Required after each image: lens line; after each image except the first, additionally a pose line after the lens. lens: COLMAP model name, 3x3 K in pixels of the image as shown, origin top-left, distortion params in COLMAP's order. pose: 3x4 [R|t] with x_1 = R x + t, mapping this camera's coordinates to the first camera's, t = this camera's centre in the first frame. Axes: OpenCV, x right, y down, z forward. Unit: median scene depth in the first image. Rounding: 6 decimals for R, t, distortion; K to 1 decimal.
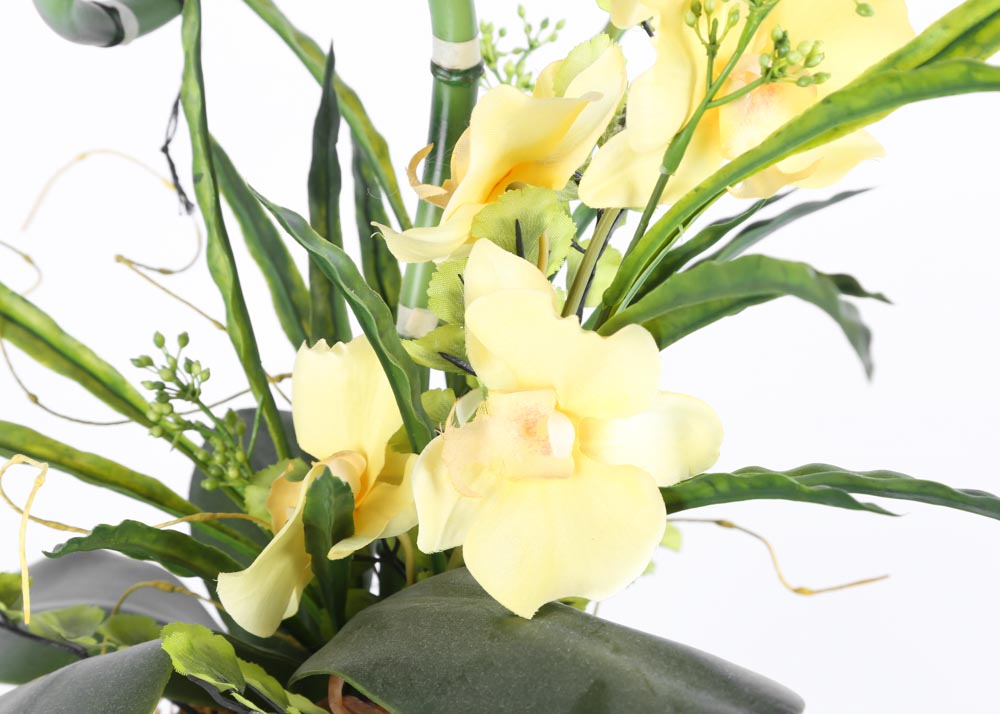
lens RADIAL K [[2340.0, 0, 503.5], [0, 2340.0, 359.3], [0, 0, 1]] dist [0.172969, 0.000000]
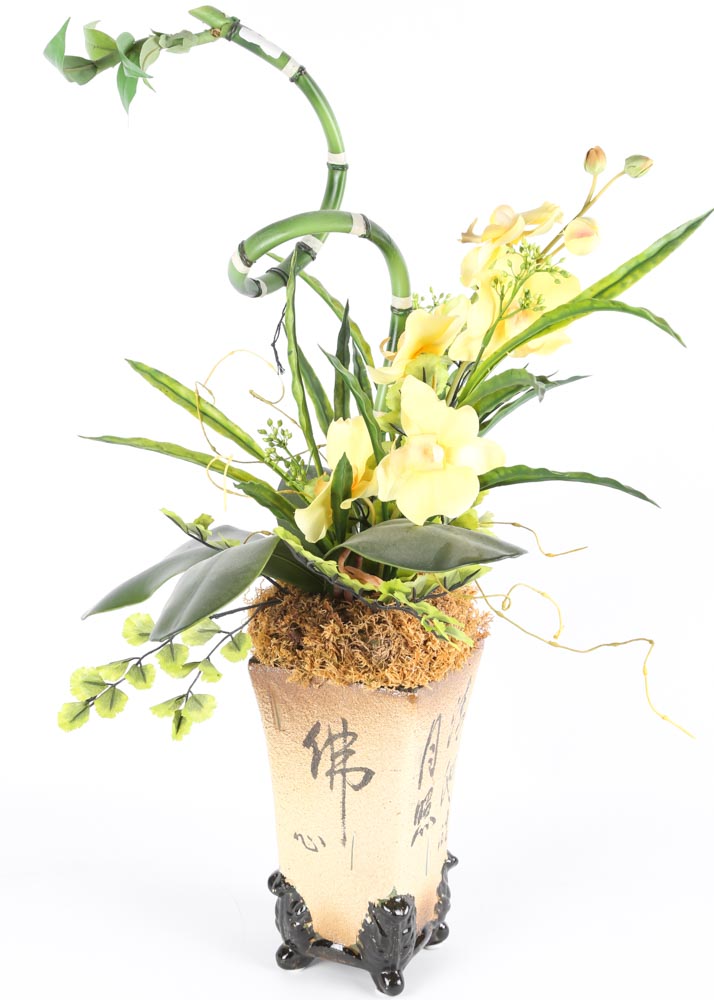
lens RADIAL K [[1860.8, 0, 352.9], [0, 1860.8, 496.3], [0, 0, 1]] dist [0.134280, 0.000000]
pose [[0.998224, 0.036321, -0.047228, 0.027596], [-0.039773, 0.996441, -0.074323, 0.214492], [0.044360, 0.076070, 0.996115, -0.897508]]
